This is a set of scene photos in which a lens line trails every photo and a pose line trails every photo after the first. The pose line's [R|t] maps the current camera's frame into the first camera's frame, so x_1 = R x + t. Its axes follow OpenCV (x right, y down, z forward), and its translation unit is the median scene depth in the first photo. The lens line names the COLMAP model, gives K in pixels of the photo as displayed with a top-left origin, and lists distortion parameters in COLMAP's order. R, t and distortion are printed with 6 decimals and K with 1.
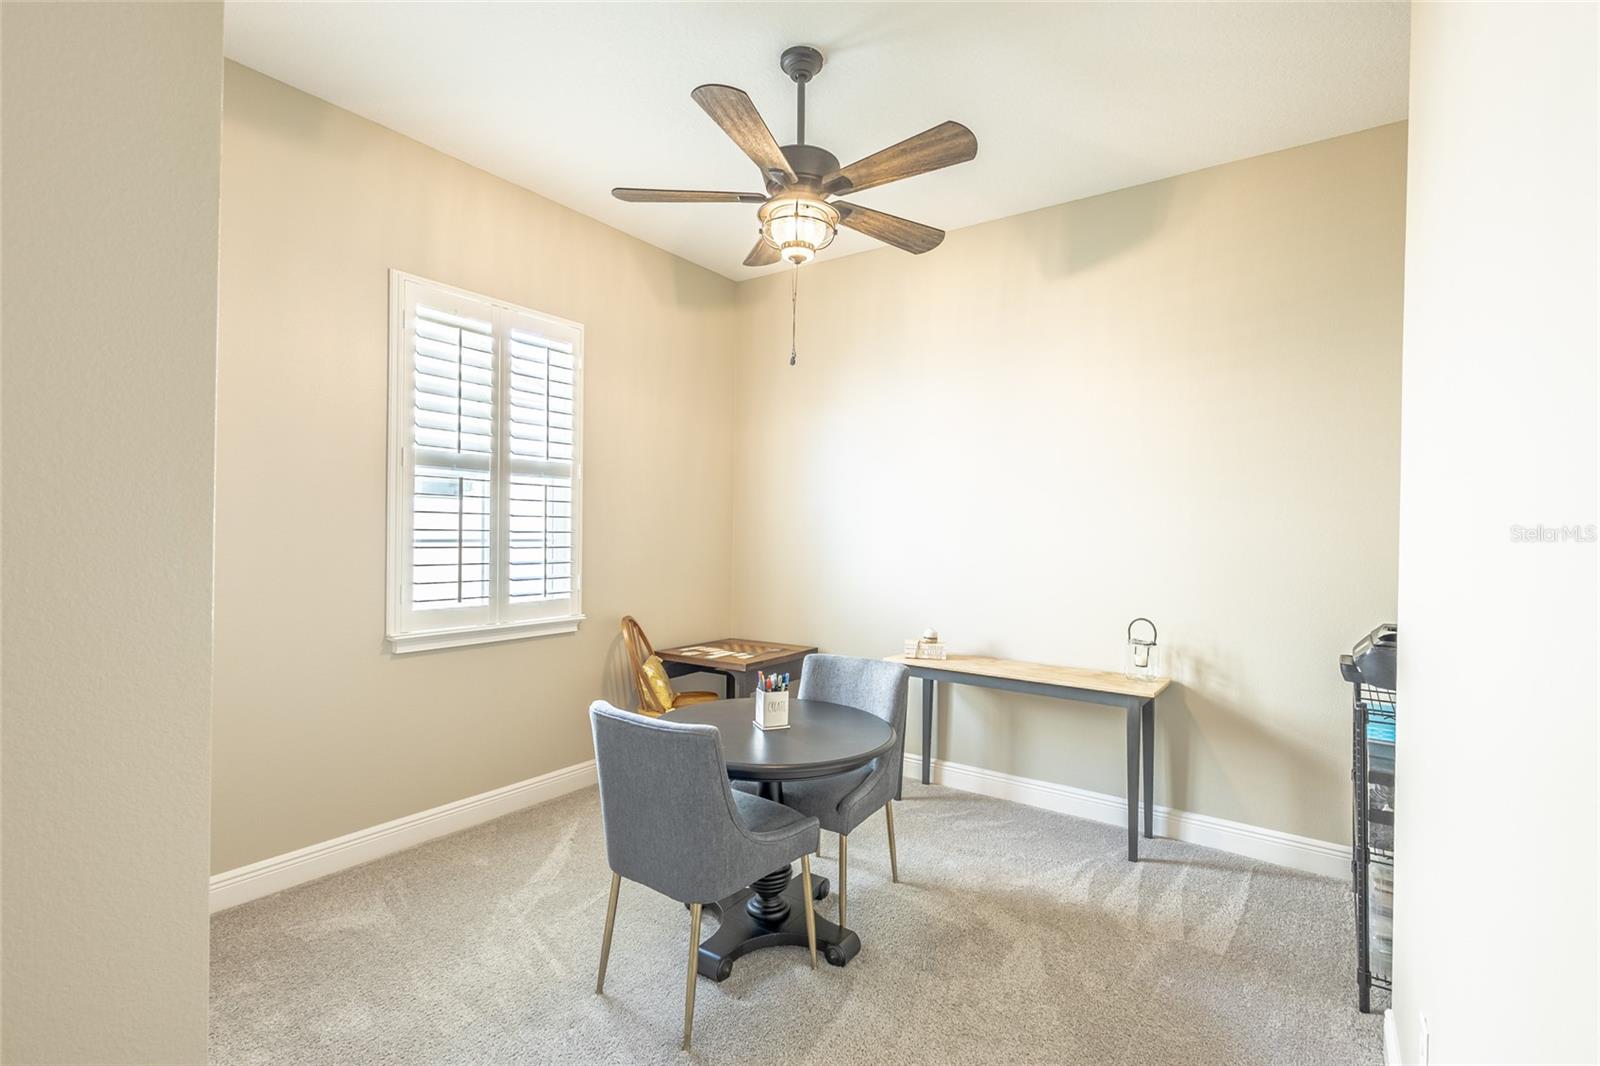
lens RADIAL K [[740.7, 0, 800.0], [0, 740.7, 533.0], [0, 0, 1]] dist [0.002672, -0.001109]
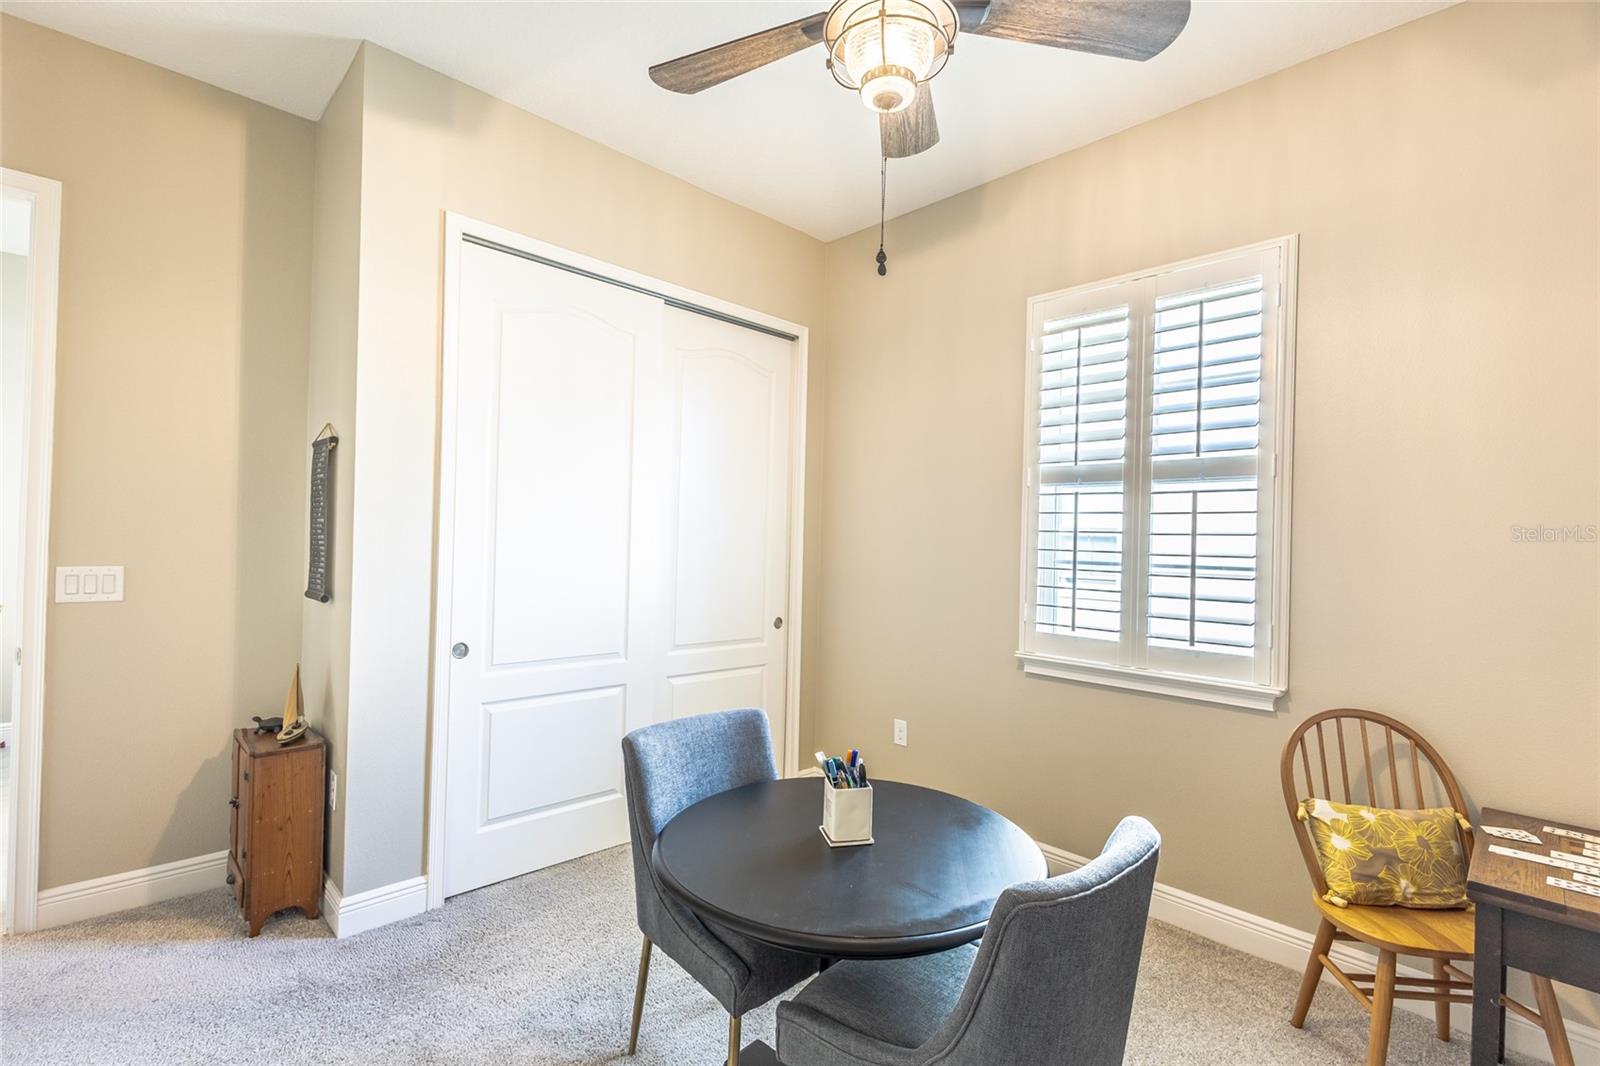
lens RADIAL K [[740.7, 0, 800.0], [0, 740.7, 533.0], [0, 0, 1]] dist [0.002672, -0.001109]
pose [[-0.182153, -0.029900, -0.982816, 0.451476], [-0.032063, 0.999187, -0.024456, 0.006669], [0.982747, 0.027057, -0.182963, 0.775111]]
